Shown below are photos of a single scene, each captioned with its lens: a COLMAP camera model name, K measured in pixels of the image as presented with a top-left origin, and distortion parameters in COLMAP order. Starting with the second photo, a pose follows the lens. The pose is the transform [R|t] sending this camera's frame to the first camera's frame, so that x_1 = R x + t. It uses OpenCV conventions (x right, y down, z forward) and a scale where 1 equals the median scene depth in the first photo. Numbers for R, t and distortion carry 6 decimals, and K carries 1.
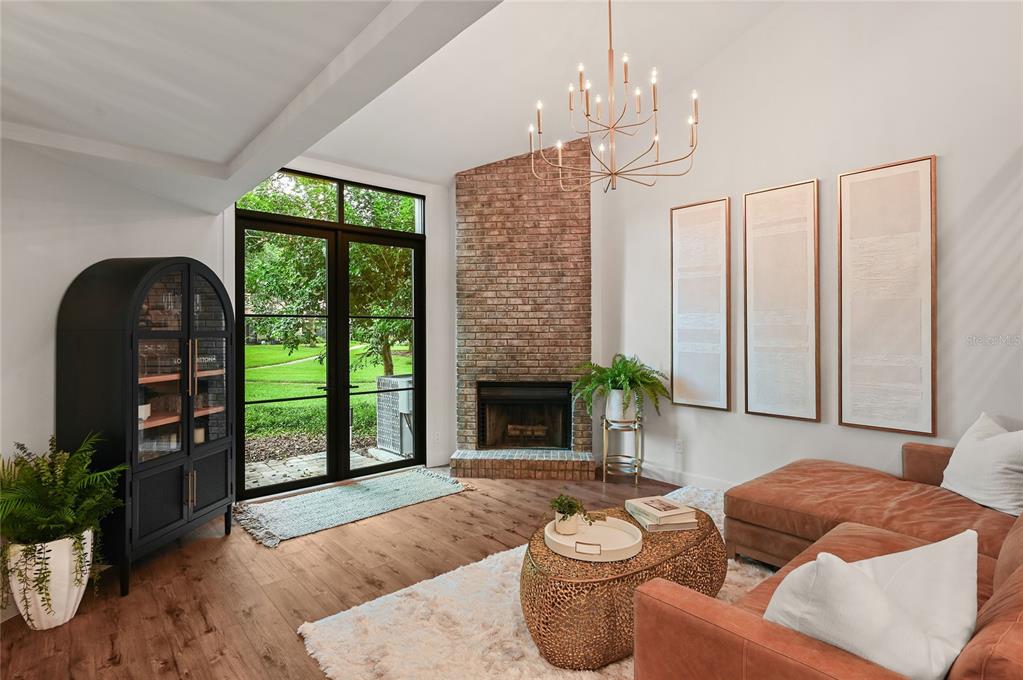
lens RADIAL K [[515.2, 0, 492.6], [0, 515.2, 327.6], [0, 0, 1]] dist [0.015131, -0.001091]
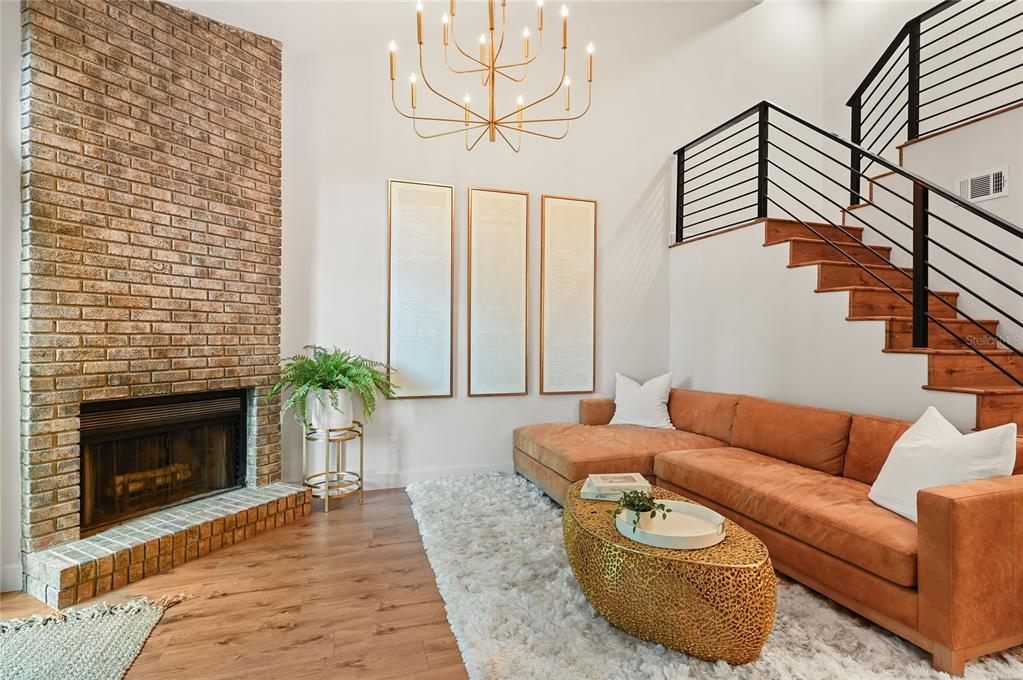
lens RADIAL K [[515.2, 0, 509.3], [0, 515.2, 337.5], [0, 0, 1]] dist [0.015131, -0.001091]
pose [[0.359580, 0.005019, 0.933101, -0.361835], [-0.013932, 0.999903, -0.000010, 0.034880], [-0.933010, -0.012996, 0.359615, 0.432455]]
